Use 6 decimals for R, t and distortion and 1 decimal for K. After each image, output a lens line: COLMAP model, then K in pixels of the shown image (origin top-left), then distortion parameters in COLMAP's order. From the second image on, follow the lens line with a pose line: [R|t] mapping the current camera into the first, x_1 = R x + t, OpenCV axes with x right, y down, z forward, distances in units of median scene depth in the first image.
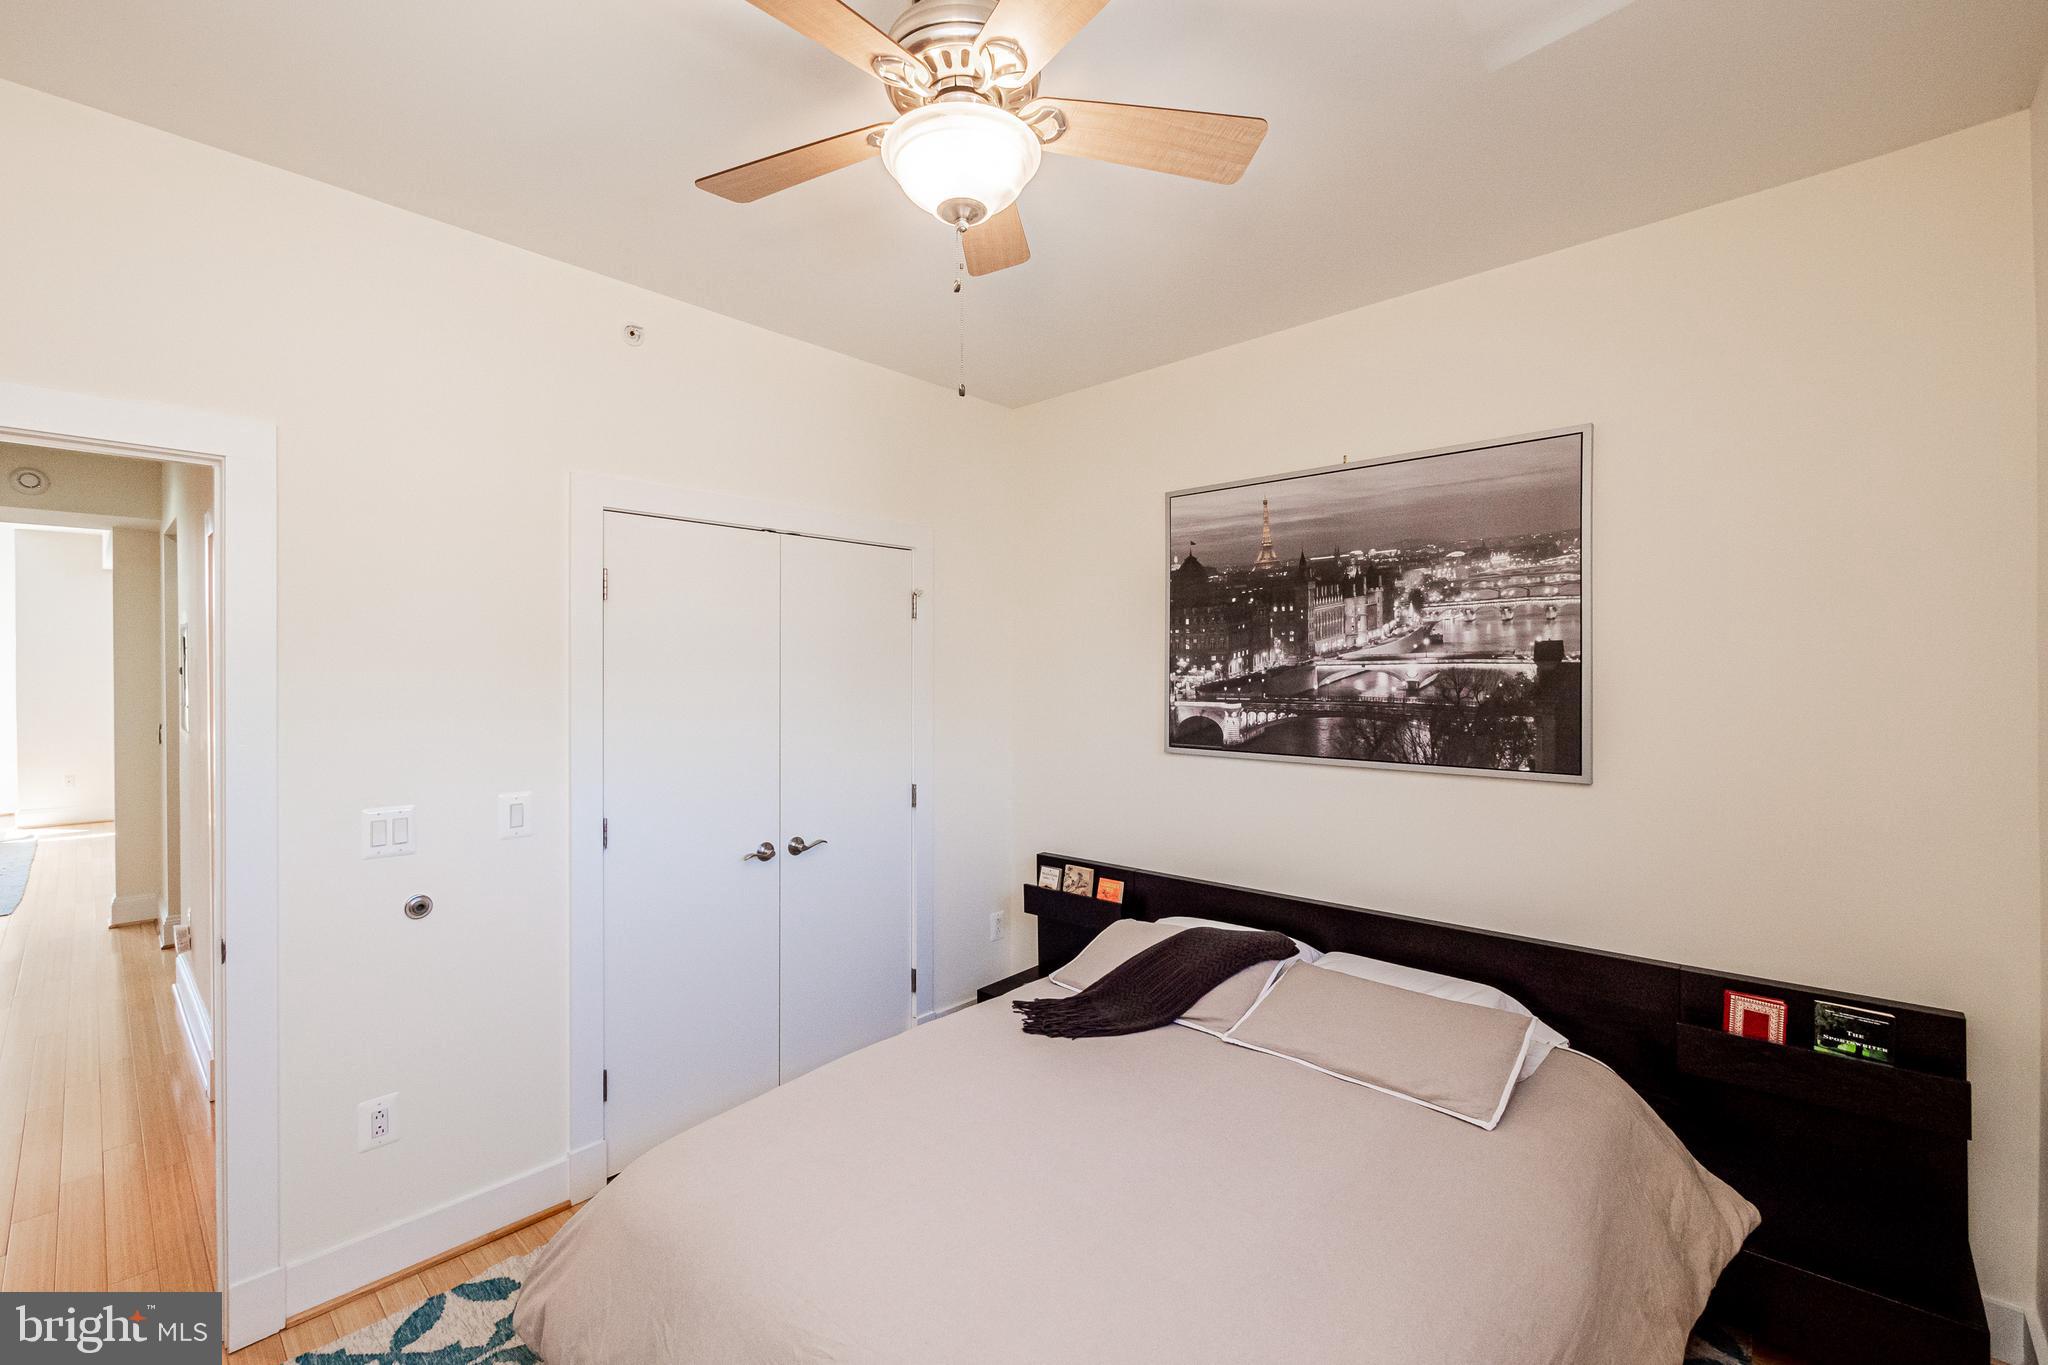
lens RADIAL K [[876.7, 0, 1026.9], [0, 876.7, 674.1], [0, 0, 1]] dist [-0.002785, -0.000601]
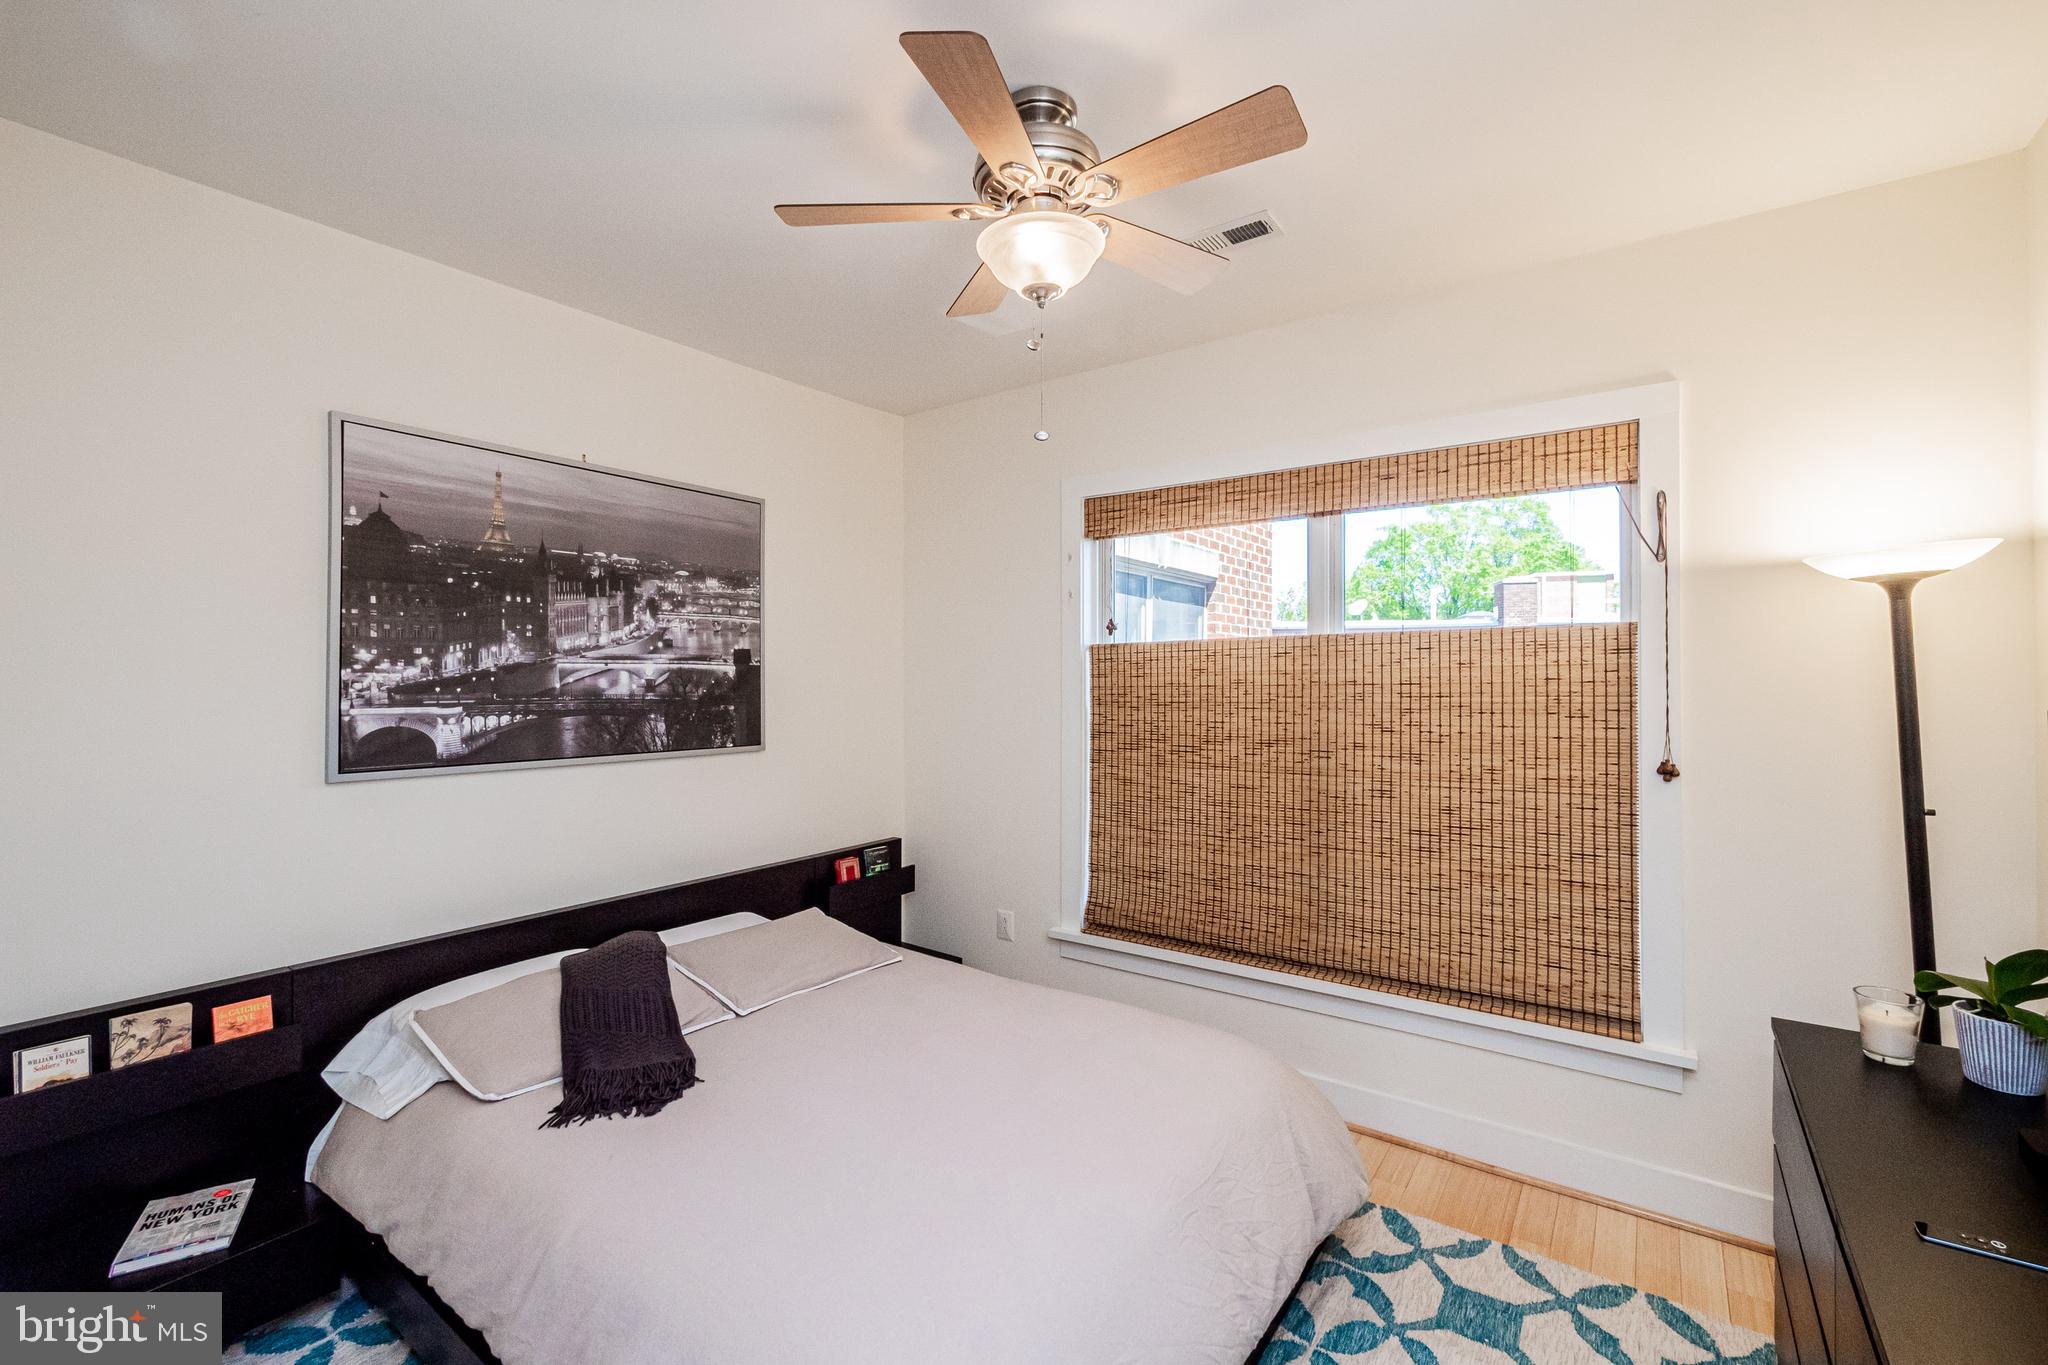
lens RADIAL K [[873.1, 0, 1029.5], [0, 873.1, 666.0], [0, 0, 1]] dist [0.001908, 0.000301]
pose [[-0.114990, 0.014348, 0.993263, -0.695404], [-0.002079, 0.999890, -0.014684, 0.006431], [-0.993364, -0.003753, -0.114948, 0.616321]]
